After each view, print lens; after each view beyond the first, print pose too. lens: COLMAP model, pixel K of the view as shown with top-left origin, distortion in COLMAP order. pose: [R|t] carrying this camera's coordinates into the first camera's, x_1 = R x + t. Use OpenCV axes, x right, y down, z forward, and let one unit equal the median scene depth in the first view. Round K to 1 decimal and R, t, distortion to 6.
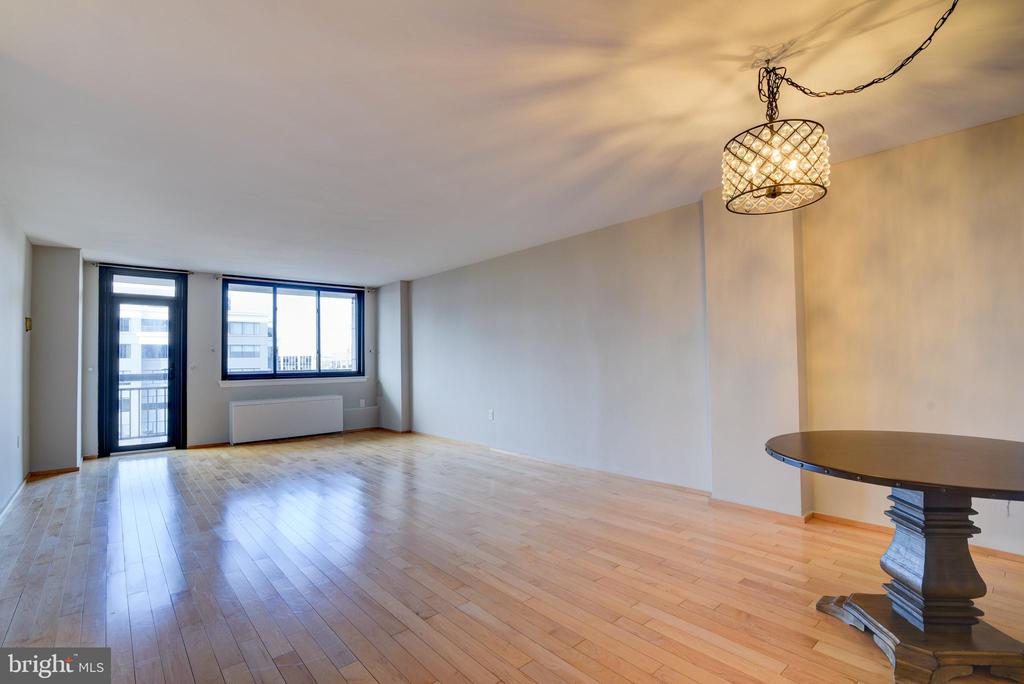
lens RADIAL K [[484.4, 0, 508.1], [0, 484.4, 347.5], [0, 0, 1]] dist [-0.000114, -0.000654]
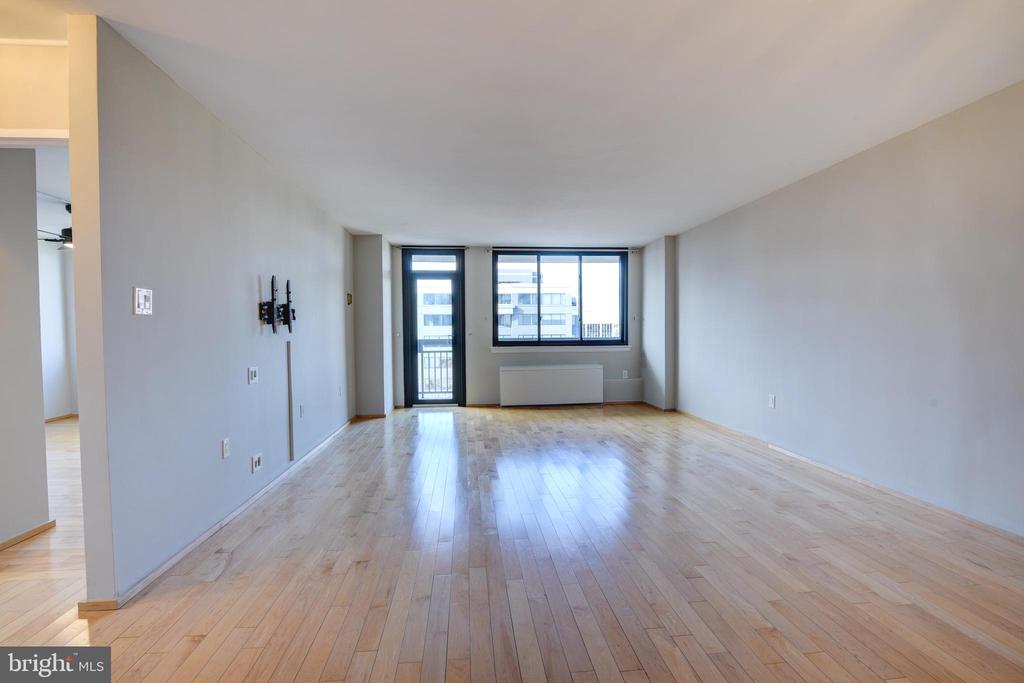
lens RADIAL K [[484.4, 0, 508.1], [0, 484.4, 347.0], [0, 0, 1]] dist [-0.000114, -0.000654]
pose [[0.825062, 0.025483, -0.564467, 0.043925], [0.011898, 0.997978, 0.062444, 0.002365], [0.564917, -0.058236, 0.823090, 0.134904]]
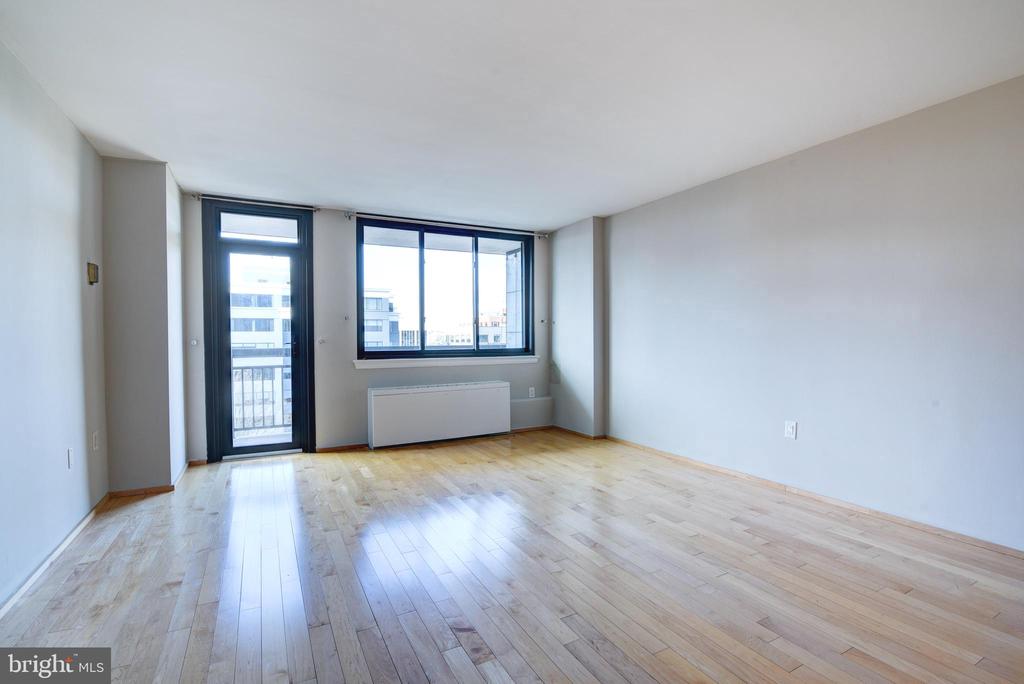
lens RADIAL K [[490.3, 0, 513.2], [0, 490.3, 346.4], [0, 0, 1]] dist [-0.001944, -0.000065]
pose [[0.977965, 0.012189, -0.208410, -0.209813], [-0.002163, 0.998832, 0.048268, 0.012318], [0.208755, -0.046754, 0.976850, 0.330956]]
